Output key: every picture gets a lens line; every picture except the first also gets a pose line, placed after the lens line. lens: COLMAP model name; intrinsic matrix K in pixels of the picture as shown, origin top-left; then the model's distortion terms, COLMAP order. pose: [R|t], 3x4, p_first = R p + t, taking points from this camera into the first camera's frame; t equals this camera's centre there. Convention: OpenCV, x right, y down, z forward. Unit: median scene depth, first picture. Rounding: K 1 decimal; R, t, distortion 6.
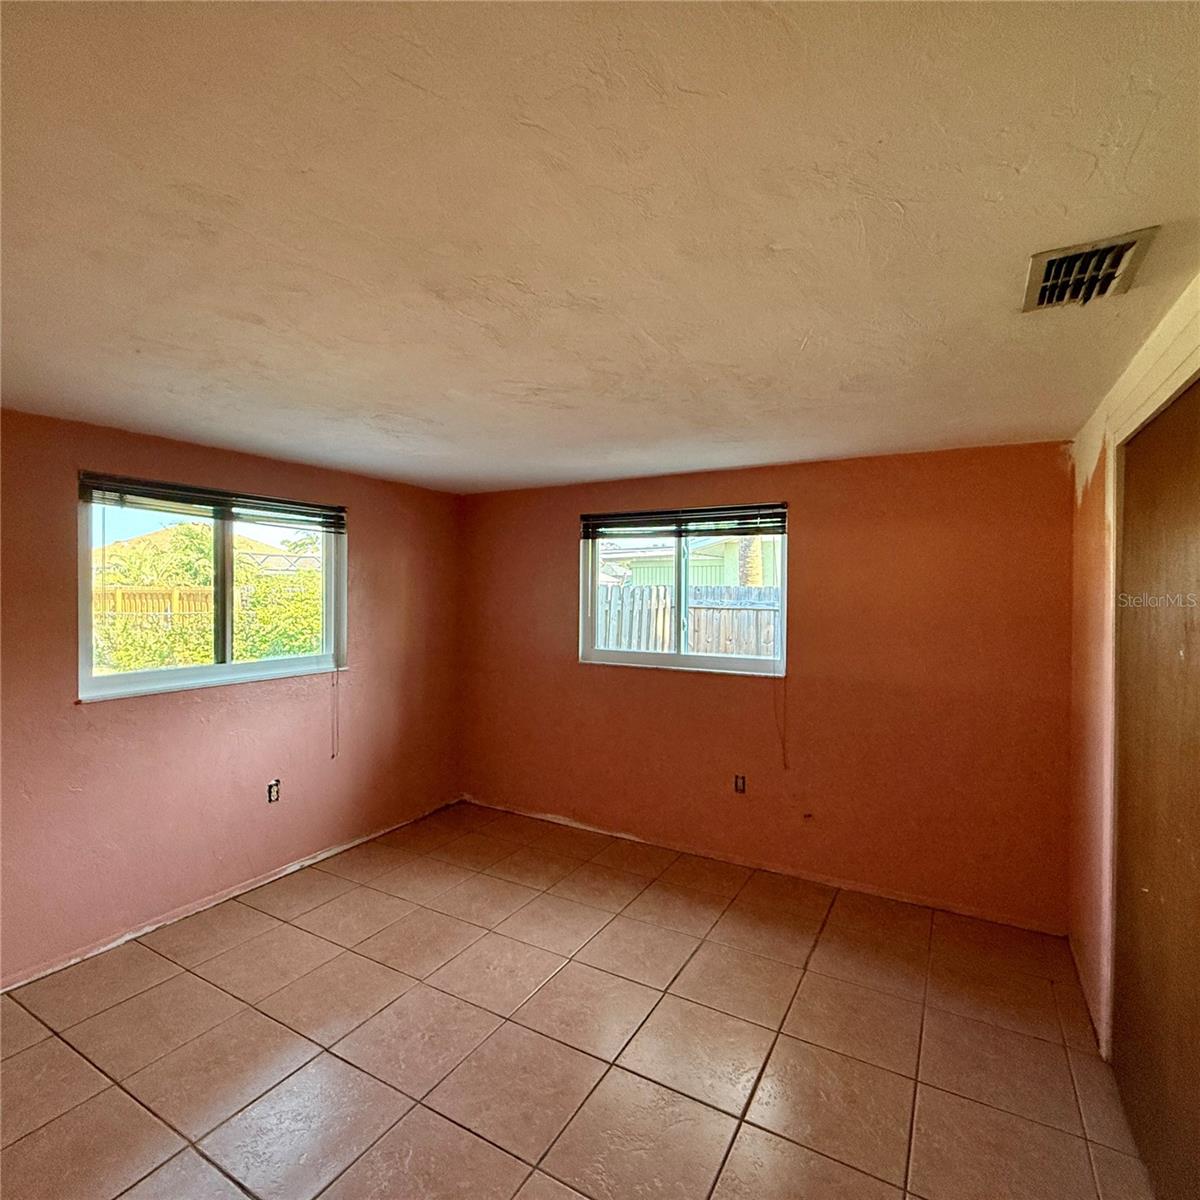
lens RADIAL K [[634.3, 0, 598.0], [0, 634.3, 599.5], [0, 0, 1]] dist [-0.000292, 0.000422]
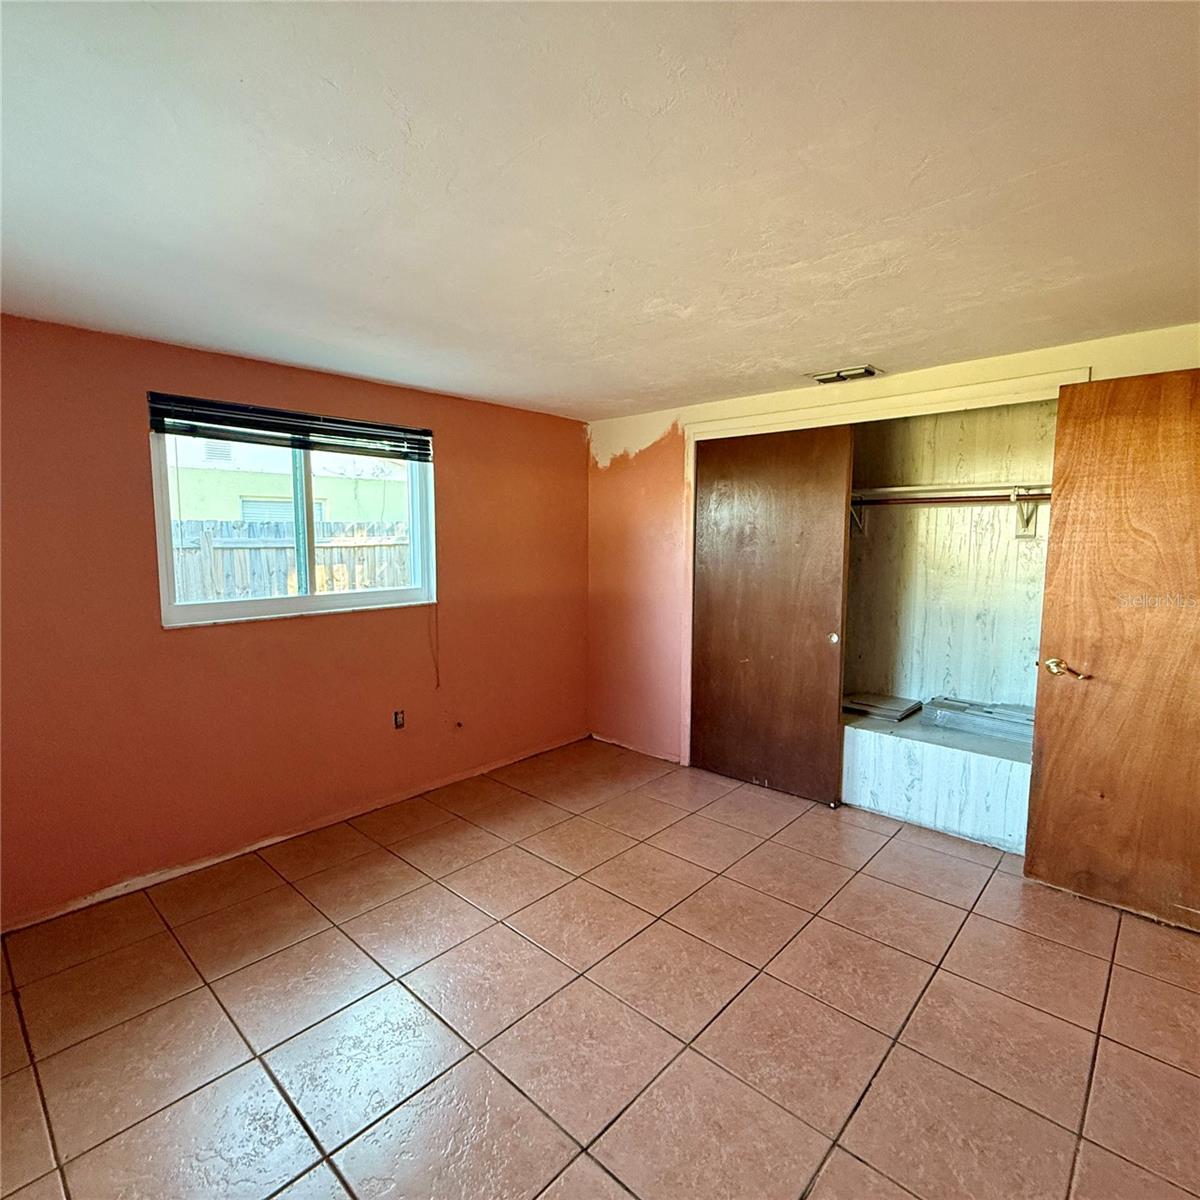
lens RADIAL K [[634.3, 0, 597.9], [0, 634.3, 596.8], [0, 0, 1]] dist [-0.000292, 0.000422]
pose [[0.223881, -0.105769, 0.968860, -0.609415], [0.009074, 0.994277, 0.106447, 0.004113], [-0.974574, -0.015040, 0.223560, 0.479635]]
